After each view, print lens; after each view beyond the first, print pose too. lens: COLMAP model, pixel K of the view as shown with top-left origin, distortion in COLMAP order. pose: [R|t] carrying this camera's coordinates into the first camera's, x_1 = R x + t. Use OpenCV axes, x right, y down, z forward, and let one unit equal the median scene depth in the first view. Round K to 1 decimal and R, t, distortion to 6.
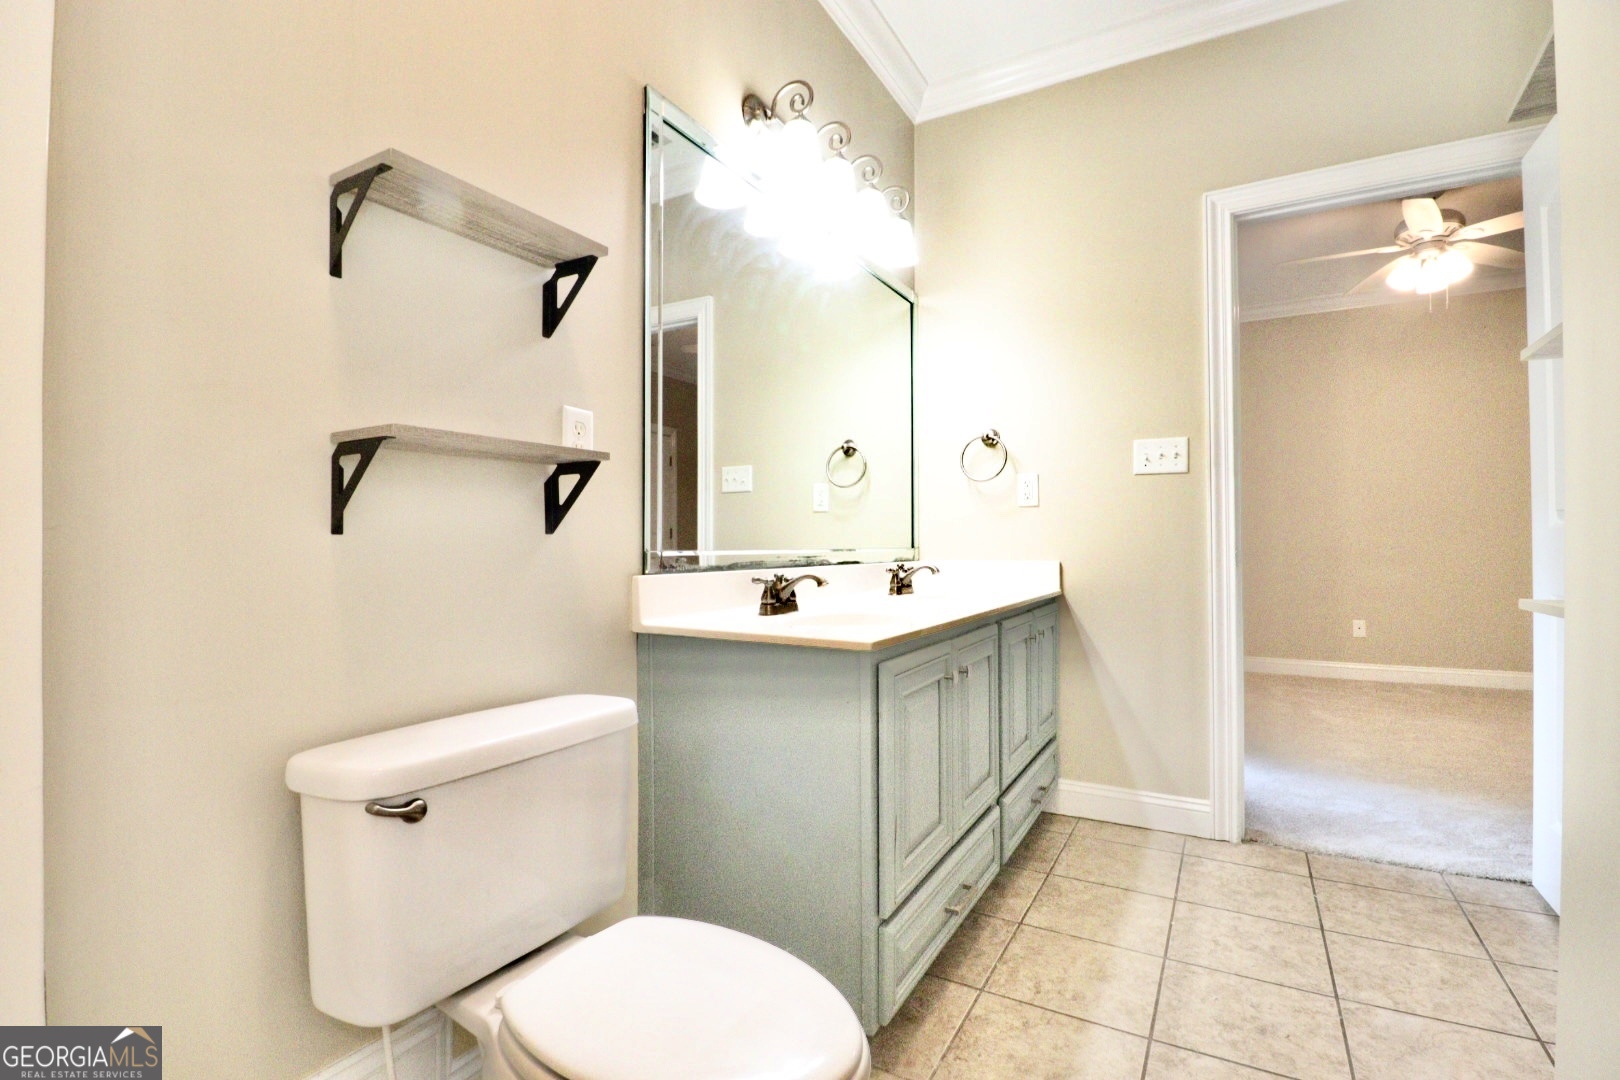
lens RADIAL K [[754.0, 0, 815.1], [0, 754.0, 535.3], [0, 0, 1]] dist [-0.004062, -0.009596]
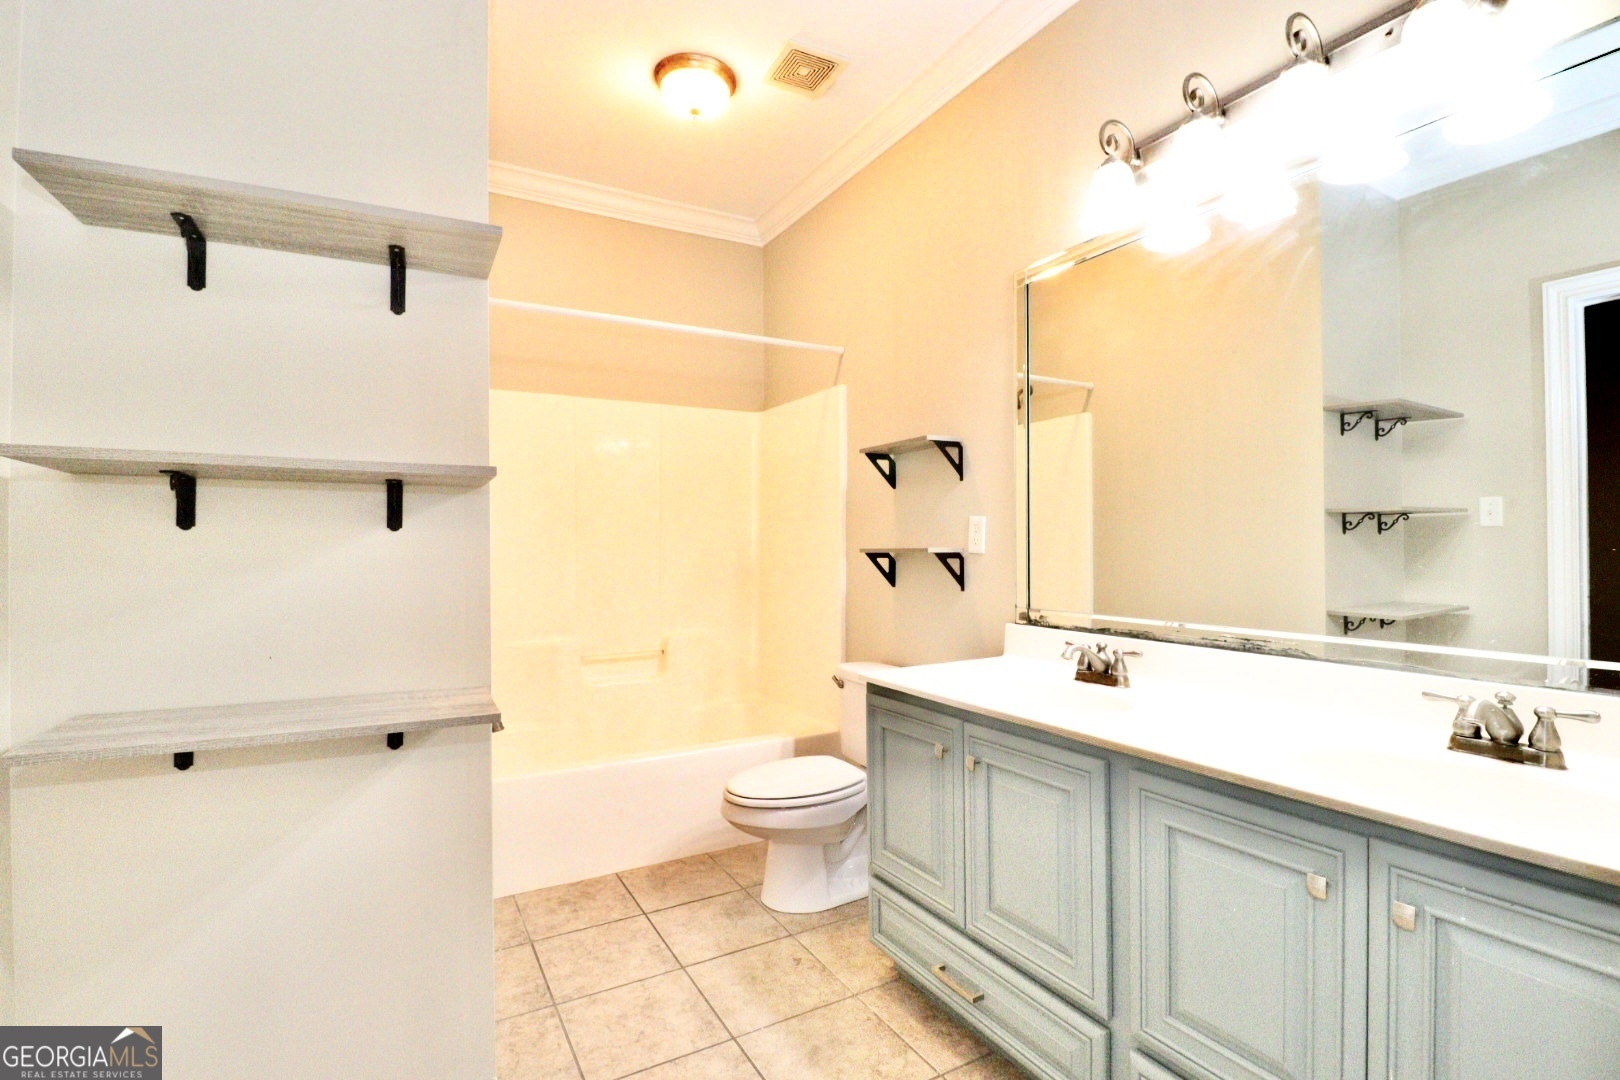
lens RADIAL K [[754.0, 0, 803.4], [0, 754.0, 542.2], [0, 0, 1]] dist [-0.004062, -0.009596]
pose [[-0.521872, -0.005643, -0.853005, 1.105199], [0.009210, 0.999883, -0.012250, -0.080558], [0.852974, -0.014249, -0.521759, 1.303445]]
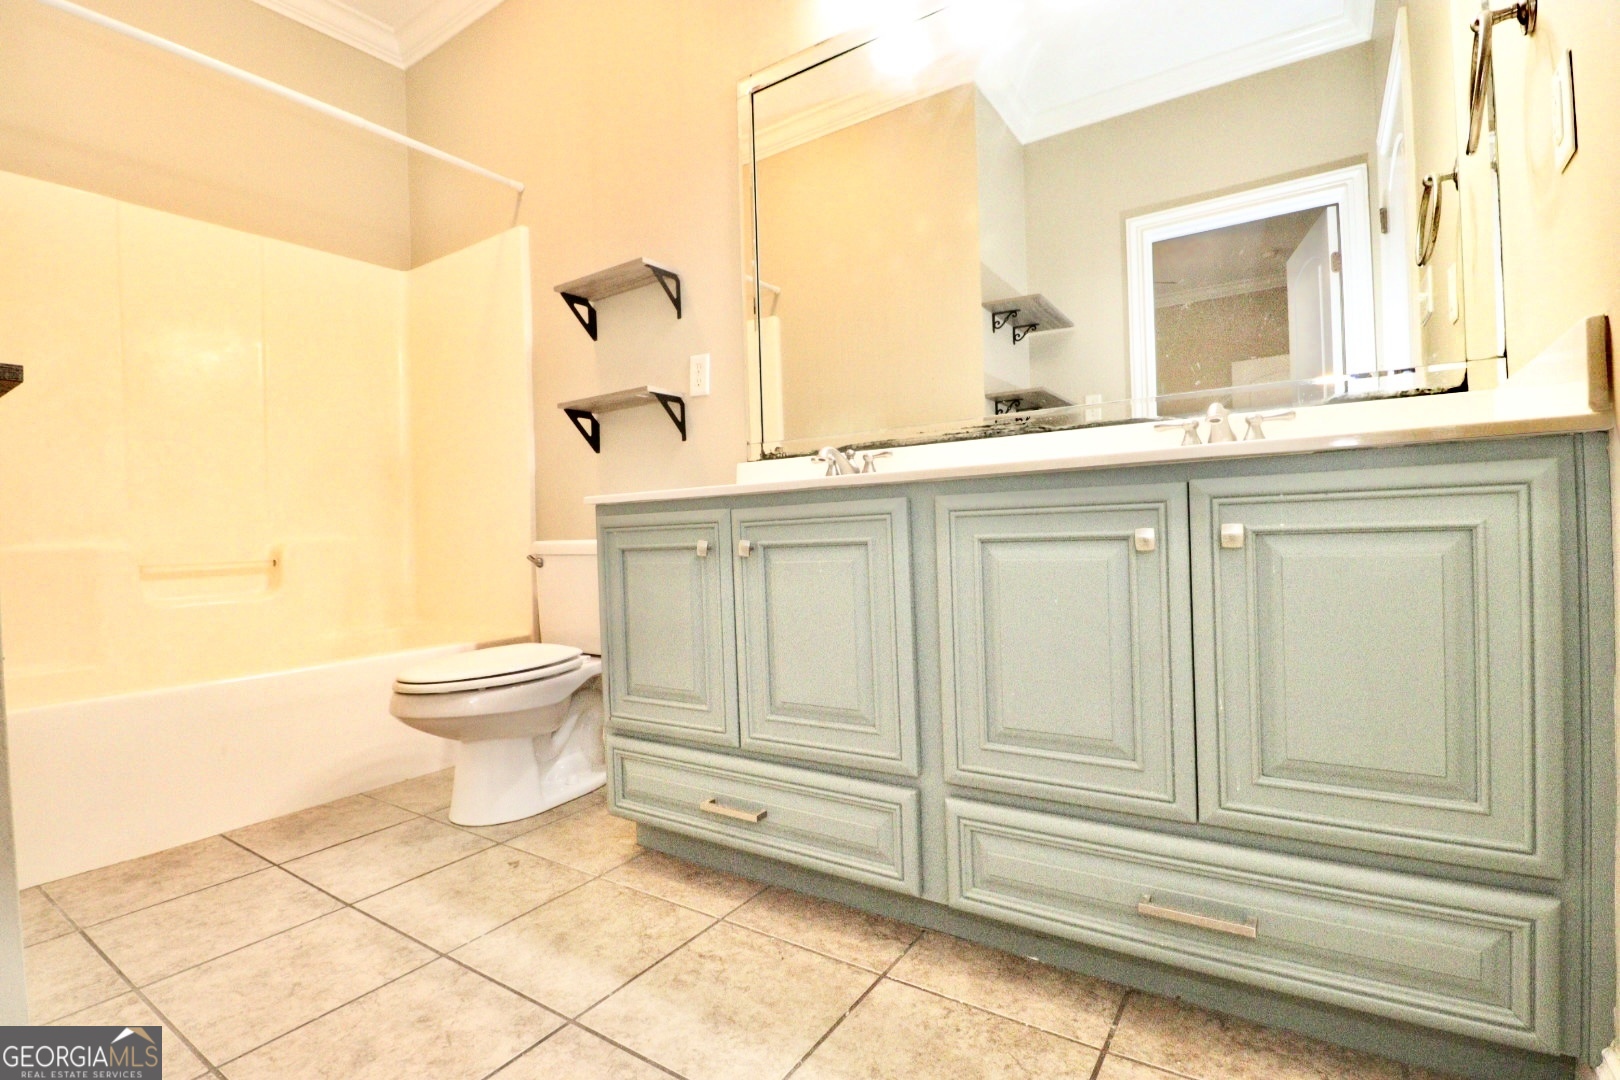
lens RADIAL K [[754.0, 0, 808.3], [0, 754.0, 541.2], [0, 0, 1]] dist [-0.004062, -0.009596]
pose [[-0.082352, 0.010383, -0.996549, 1.001552], [0.038598, 0.999229, 0.007222, 0.169593], [0.995856, -0.037870, -0.082689, 1.126763]]
